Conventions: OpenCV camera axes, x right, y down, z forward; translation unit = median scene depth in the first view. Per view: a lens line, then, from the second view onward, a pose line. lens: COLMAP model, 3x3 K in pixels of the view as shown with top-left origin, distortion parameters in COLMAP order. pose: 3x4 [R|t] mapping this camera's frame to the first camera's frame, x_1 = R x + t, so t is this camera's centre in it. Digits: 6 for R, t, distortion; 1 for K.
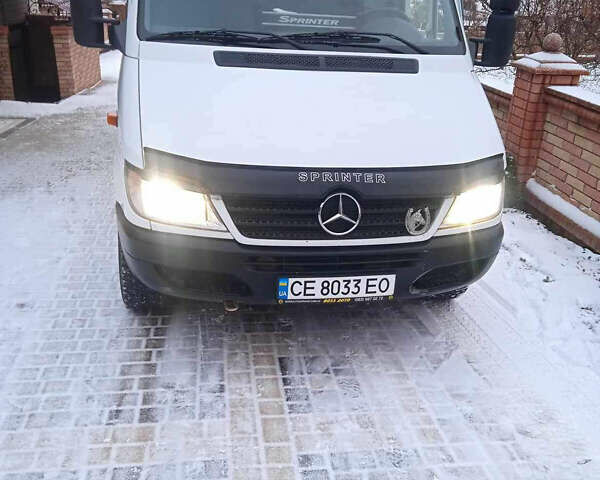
lens RADIAL K [[654.4, 0, 300.0], [0, 654.4, 240.0], [0, 0, 1]] dist [0.109401, -0.187163]
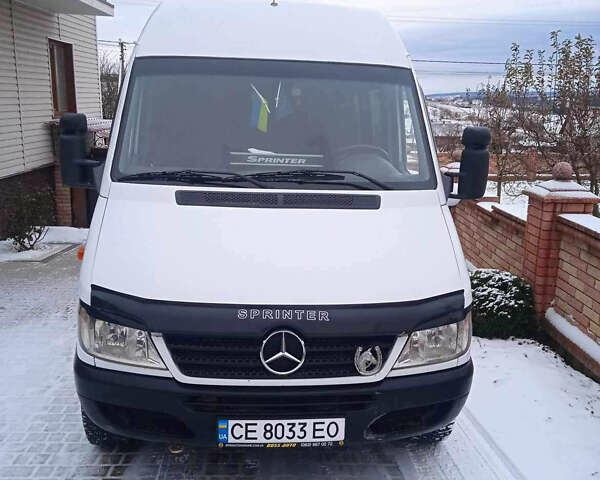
lens RADIAL K [[654.4, 0, 300.0], [0, 654.4, 240.0], [0, 0, 1]] dist [0.109401, -0.187163]
pose [[0.994556, -0.003206, -0.104154, 0.164422], [-0.015201, 0.984371, -0.175451, -0.029131], [0.103089, 0.176079, 0.978963, 0.017462]]
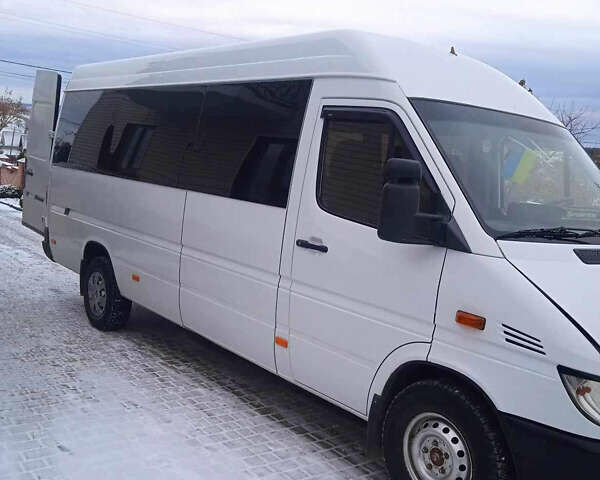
lens RADIAL K [[654.4, 0, 300.0], [0, 654.4, 240.0], [0, 0, 1]] dist [0.109401, -0.187163]
pose [[0.884274, -0.023414, 0.466381, -0.934308], [0.115699, 0.978587, -0.170239, -0.167937], [-0.452408, 0.204498, 0.868048, 0.290476]]
